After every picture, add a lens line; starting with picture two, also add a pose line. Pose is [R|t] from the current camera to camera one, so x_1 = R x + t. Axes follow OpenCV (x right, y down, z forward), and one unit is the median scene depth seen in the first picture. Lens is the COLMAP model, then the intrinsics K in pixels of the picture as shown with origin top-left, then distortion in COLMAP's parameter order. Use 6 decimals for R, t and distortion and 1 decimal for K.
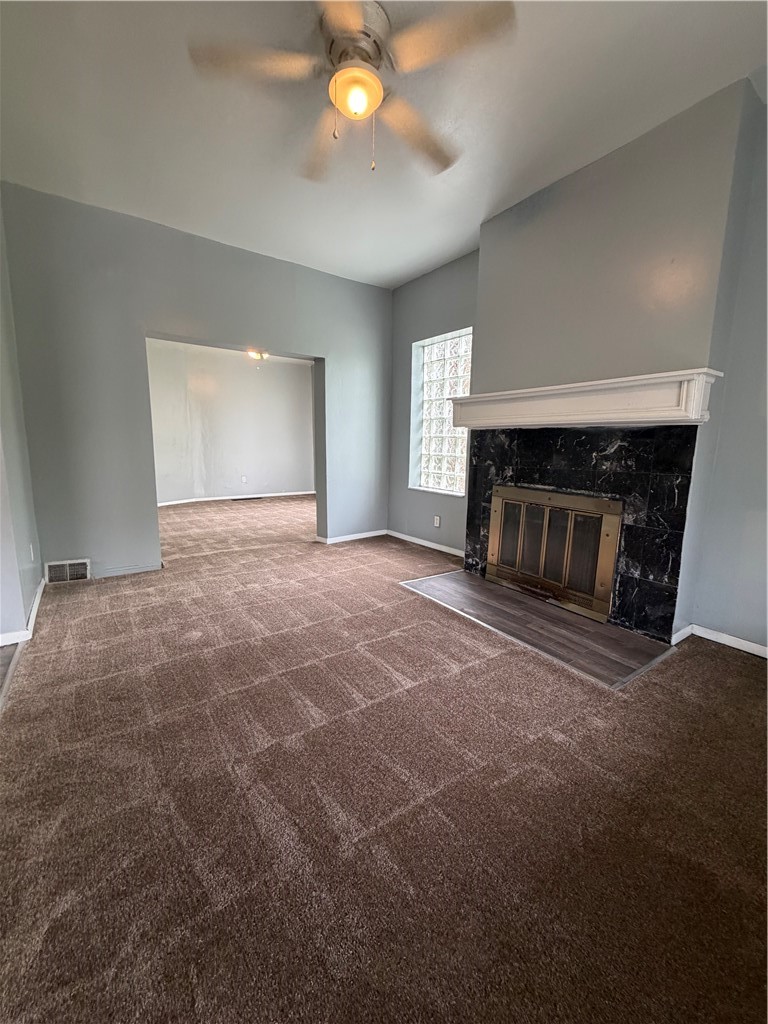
lens RADIAL K [[411.9, 0, 383.6], [0, 411.9, 512.7], [0, 0, 1]] dist [-0.000053, 0.000020]
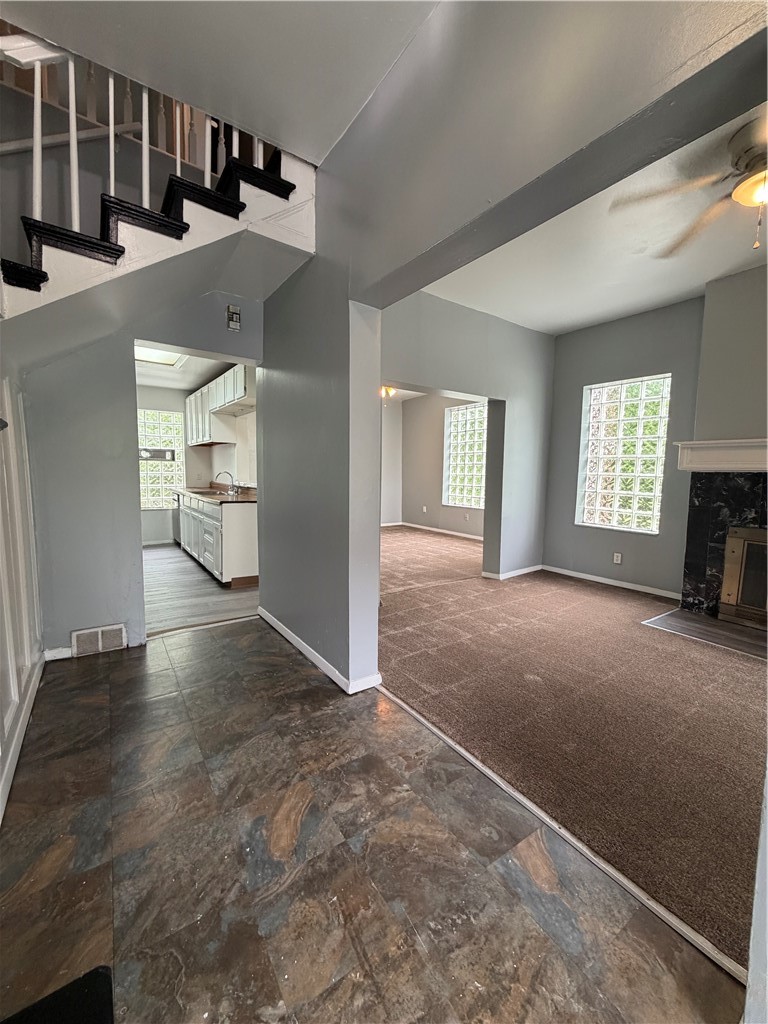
lens RADIAL K [[411.9, 0, 385.3], [0, 411.9, 512.5], [0, 0, 1]] dist [-0.000053, 0.000020]
pose [[0.999952, 0.001005, -0.009796, -0.533964], [-0.001625, 0.997983, -0.063462, -0.032097], [0.009713, 0.063475, 0.997936, -0.031795]]
